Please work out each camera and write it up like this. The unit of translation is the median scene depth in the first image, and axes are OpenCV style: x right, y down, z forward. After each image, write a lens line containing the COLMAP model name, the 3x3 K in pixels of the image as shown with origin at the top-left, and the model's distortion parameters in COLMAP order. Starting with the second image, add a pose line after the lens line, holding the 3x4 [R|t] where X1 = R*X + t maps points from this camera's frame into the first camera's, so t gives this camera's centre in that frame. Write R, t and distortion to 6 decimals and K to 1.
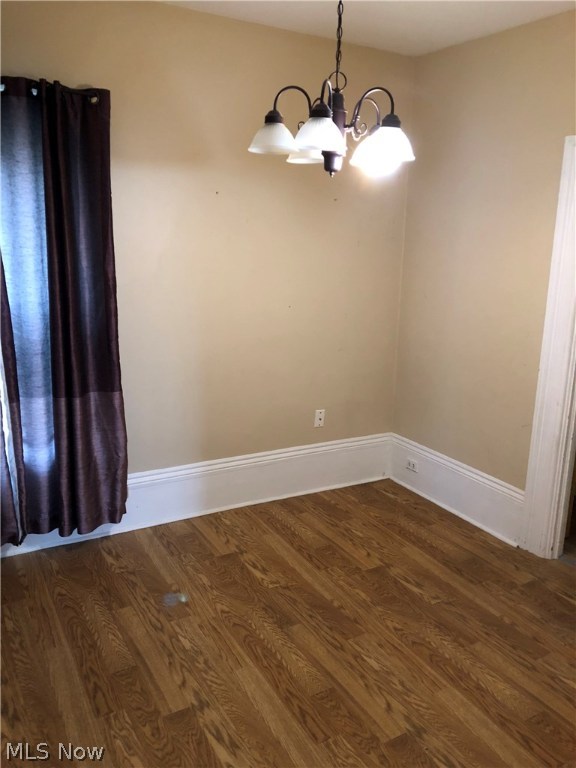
lens RADIAL K [[627.6, 0, 286.1], [0, 627.6, 384.0], [0, 0, 1]] dist [0.009544, -0.011809]
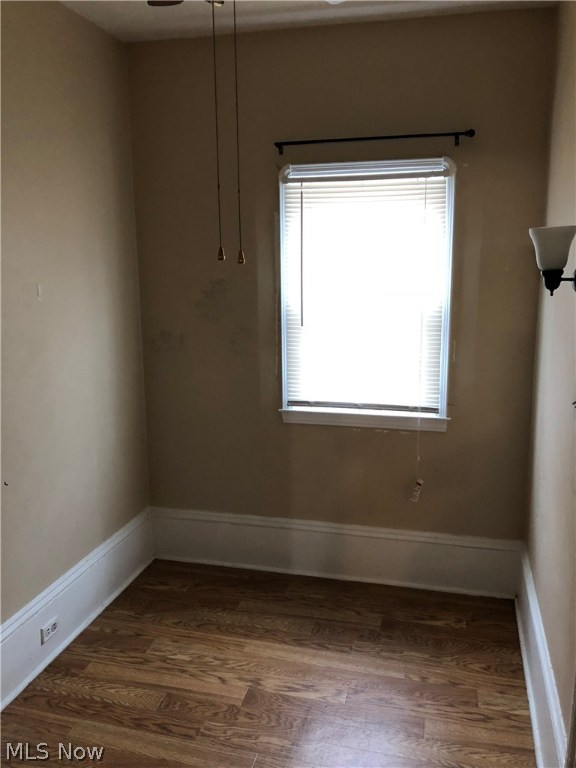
lens RADIAL K [[627.6, 0, 305.6], [0, 627.6, 356.8], [0, 0, 1]] dist [0.009544, -0.011809]
pose [[0.685758, -0.143292, 0.713585, -0.403731], [0.193711, 0.980999, 0.010833, -0.024871], [-0.701578, 0.130801, 0.700485, 0.042632]]
